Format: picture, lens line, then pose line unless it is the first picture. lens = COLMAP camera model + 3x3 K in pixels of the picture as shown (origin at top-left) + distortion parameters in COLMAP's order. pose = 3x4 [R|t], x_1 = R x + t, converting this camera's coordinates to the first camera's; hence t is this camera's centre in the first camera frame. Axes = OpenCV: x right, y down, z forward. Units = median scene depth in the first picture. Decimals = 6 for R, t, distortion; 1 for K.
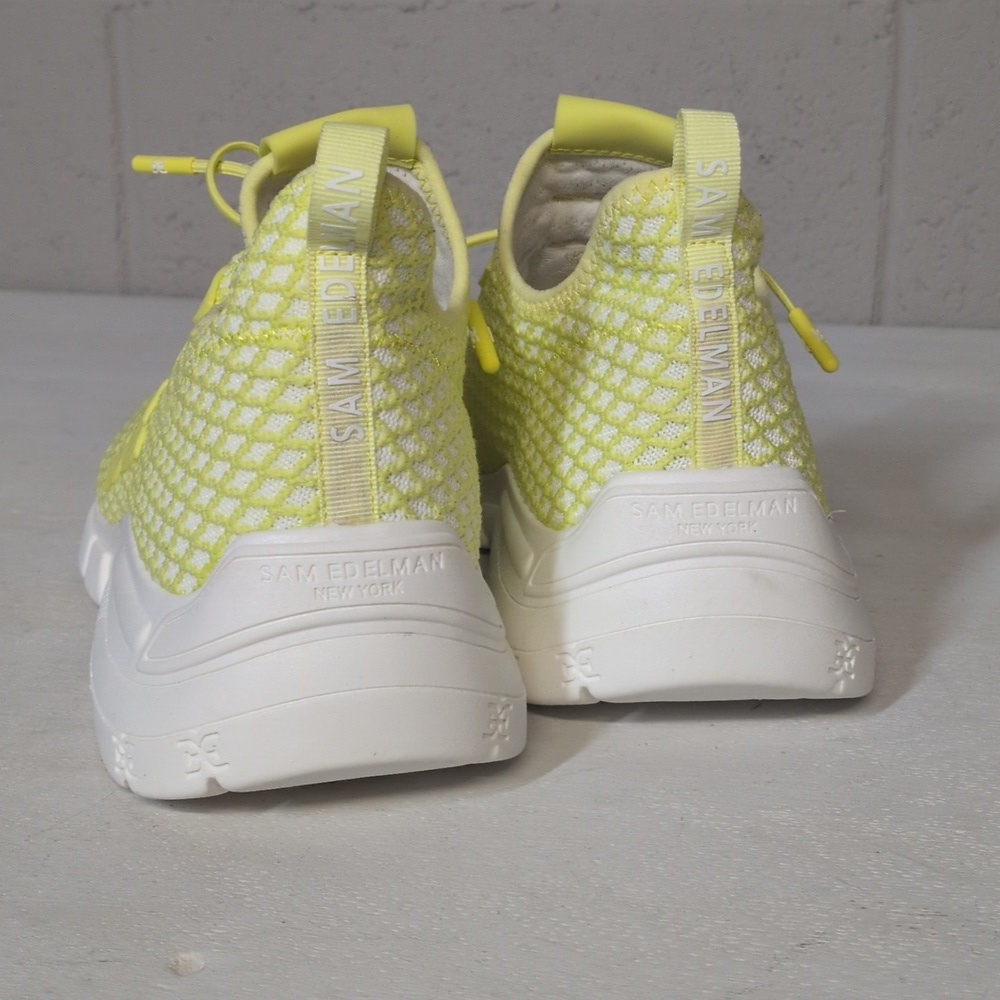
lens RADIAL K [[1710.4, 0, 504.7], [0, 1710.4, 498.5], [0, 0, 1]] dist [0.079116, 0.000000]
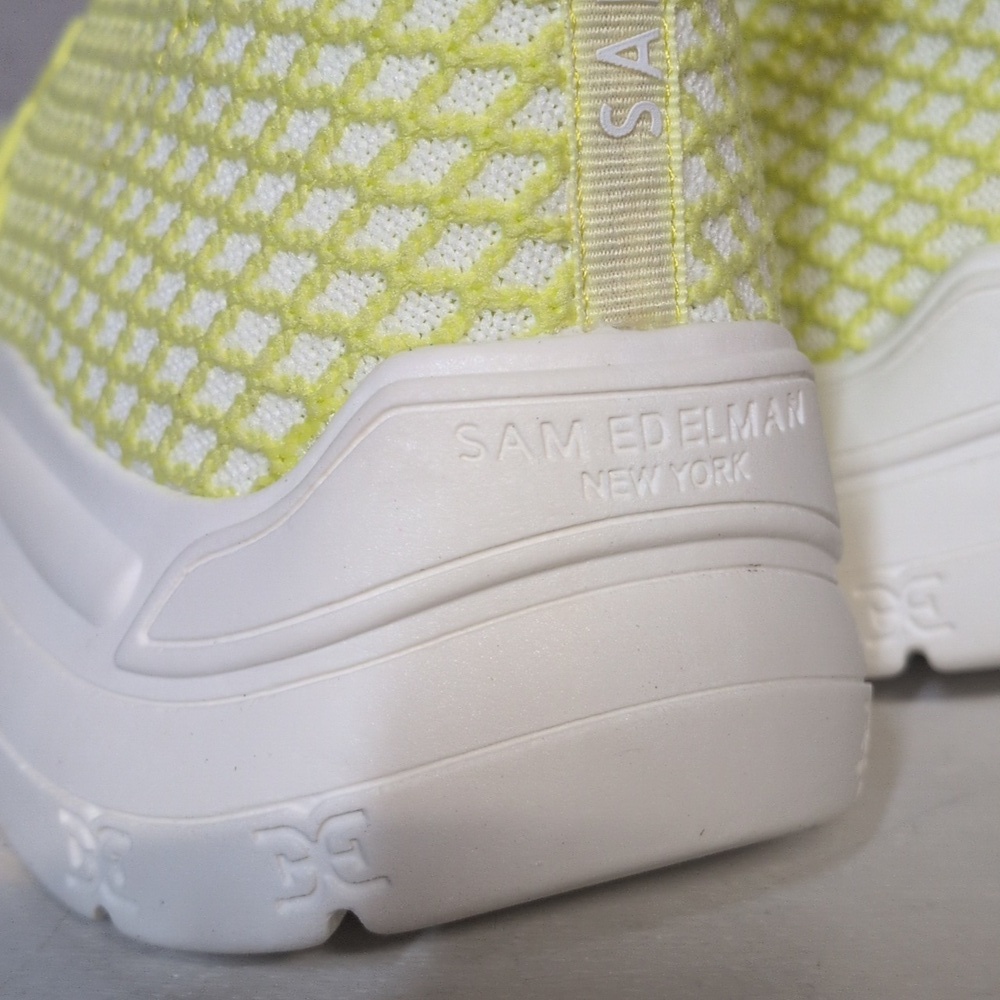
lens RADIAL K [[1710.4, 0, 500.0], [0, 1710.4, 509.6], [0, 0, 1]] dist [0.079116, 0.000000]
pose [[0.979674, -0.032762, 0.197903, -0.213127], [0.019824, 0.997555, 0.067008, 0.031400], [-0.199615, -0.061723, 0.977928, 0.562845]]
